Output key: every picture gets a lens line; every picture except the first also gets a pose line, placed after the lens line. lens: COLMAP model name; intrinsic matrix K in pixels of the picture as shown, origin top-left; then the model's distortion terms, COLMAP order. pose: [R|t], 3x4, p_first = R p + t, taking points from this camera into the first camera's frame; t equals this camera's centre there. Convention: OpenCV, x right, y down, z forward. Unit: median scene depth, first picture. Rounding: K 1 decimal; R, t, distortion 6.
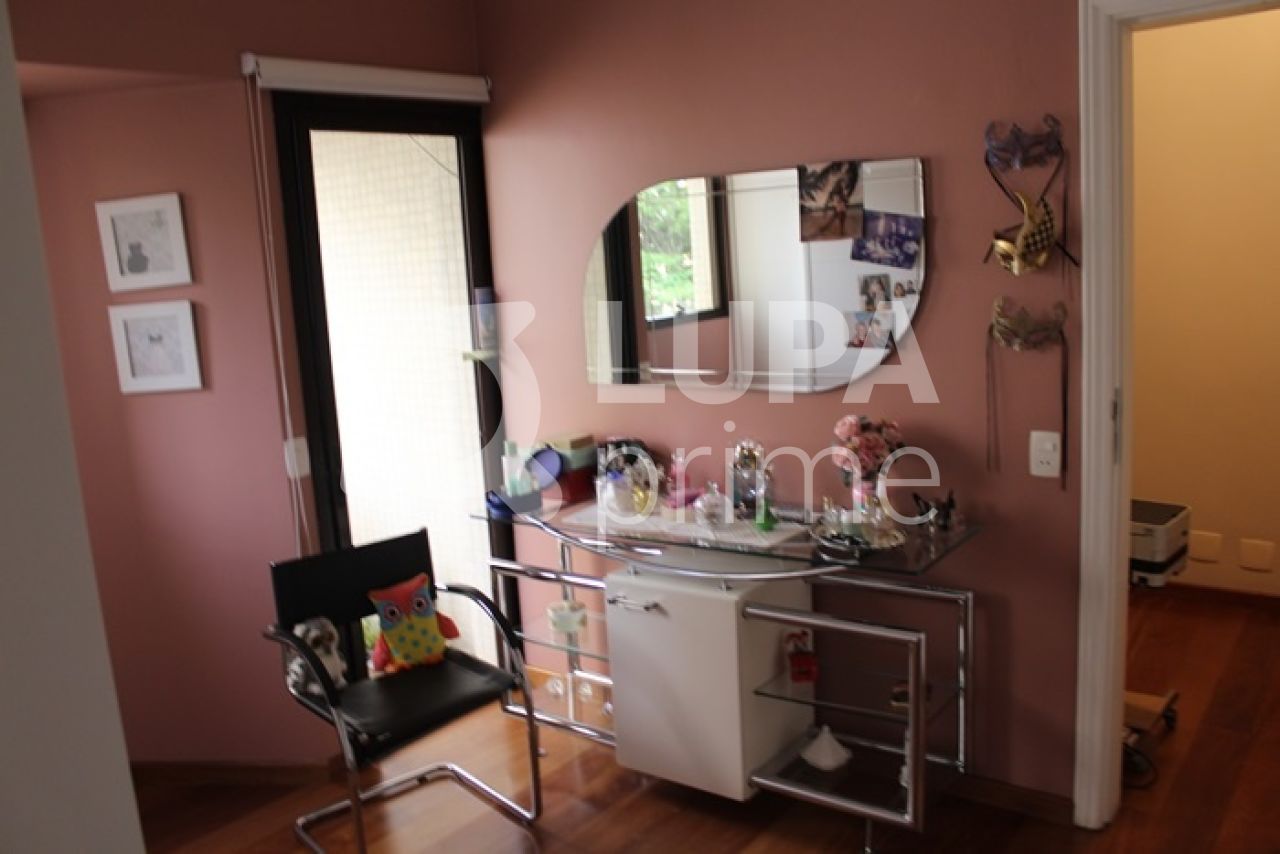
lens RADIAL K [[1068.3, 0, 640.0], [0, 1068.3, 427.0], [0, 0, 1]] dist [-0.169324, 0.156947]
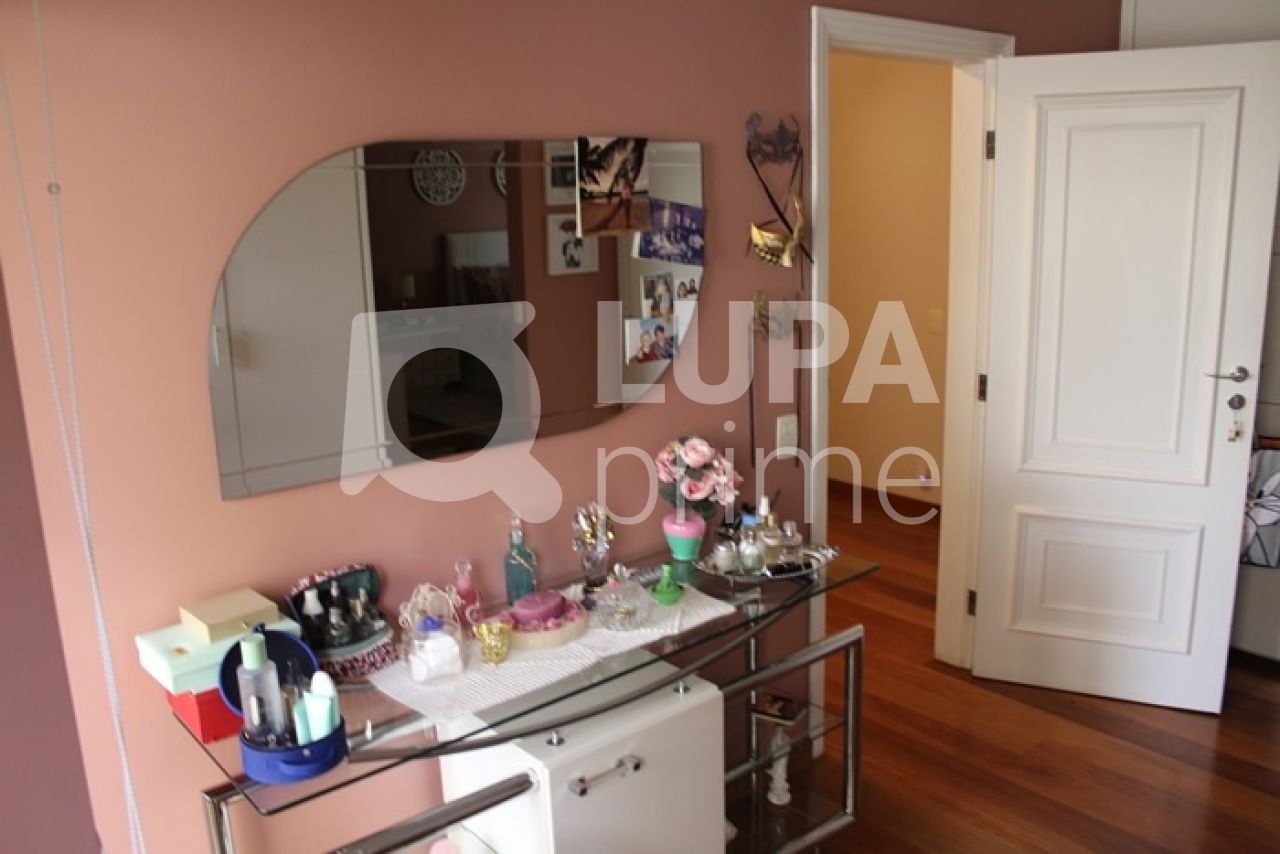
lens RADIAL K [[1068.3, 0, 640.0], [0, 1068.3, 427.0], [0, 0, 1]] dist [-0.169324, 0.156947]
pose [[0.211504, -0.168286, 0.962780, -0.633669], [0.167611, 0.976718, 0.133901, -0.141710], [-0.962898, 0.133052, 0.234787, 0.831554]]
